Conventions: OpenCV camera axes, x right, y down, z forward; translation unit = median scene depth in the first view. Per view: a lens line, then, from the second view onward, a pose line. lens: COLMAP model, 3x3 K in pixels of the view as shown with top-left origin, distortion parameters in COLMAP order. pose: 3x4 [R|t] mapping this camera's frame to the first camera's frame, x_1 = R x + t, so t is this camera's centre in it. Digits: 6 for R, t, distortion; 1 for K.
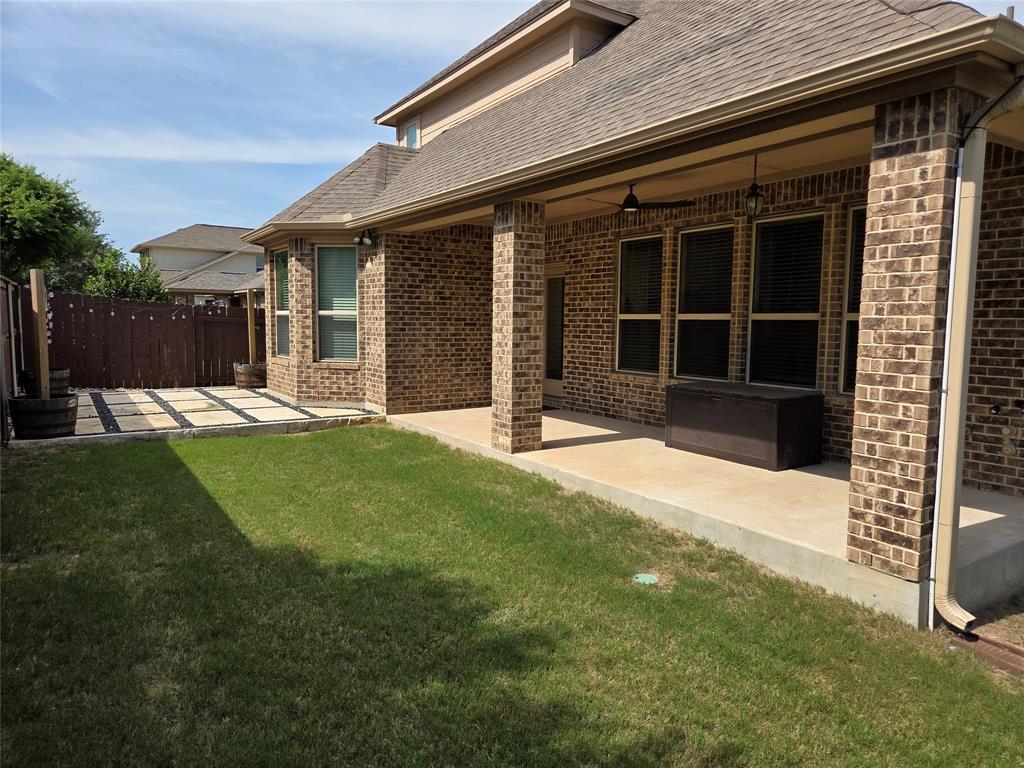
lens RADIAL K [[688.8, 0, 507.6], [0, 688.8, 376.1], [0, 0, 1]] dist [0.084742, -0.067645]
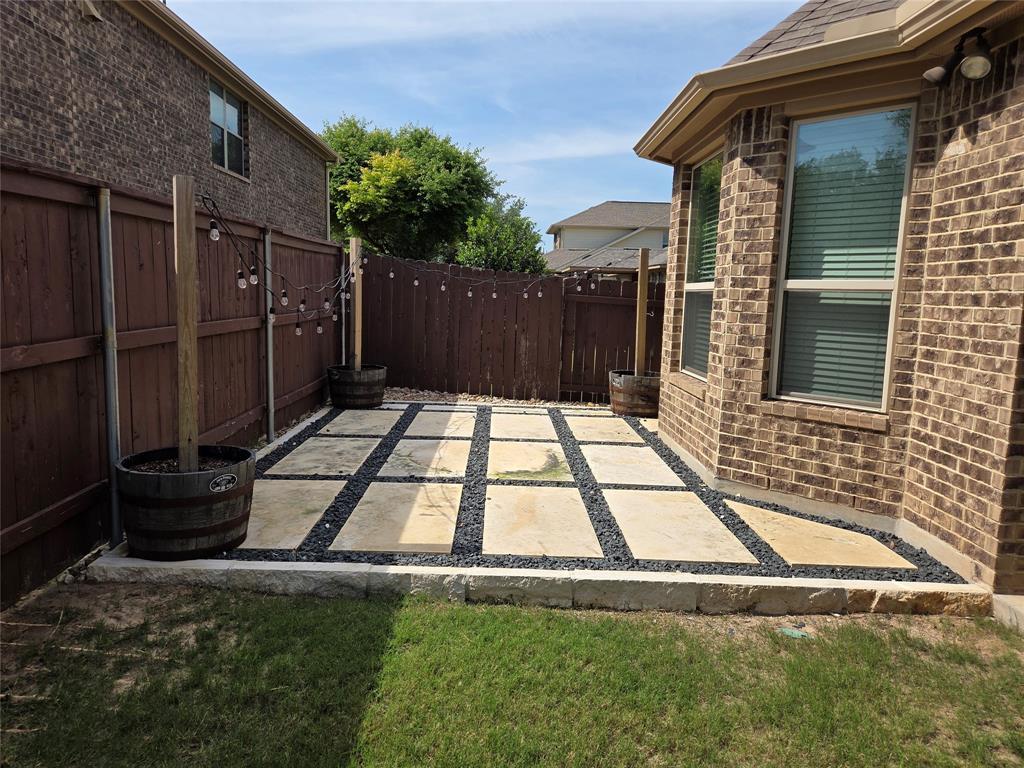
lens RADIAL K [[688.8, 0, 507.6], [0, 688.8, 376.1], [0, 0, 1]] dist [0.084742, -0.067645]
pose [[0.846970, 0.077457, -0.525968, -0.187415], [-0.064623, 0.996993, 0.042761, -0.042811], [0.527699, -0.002228, 0.849429, 0.546387]]
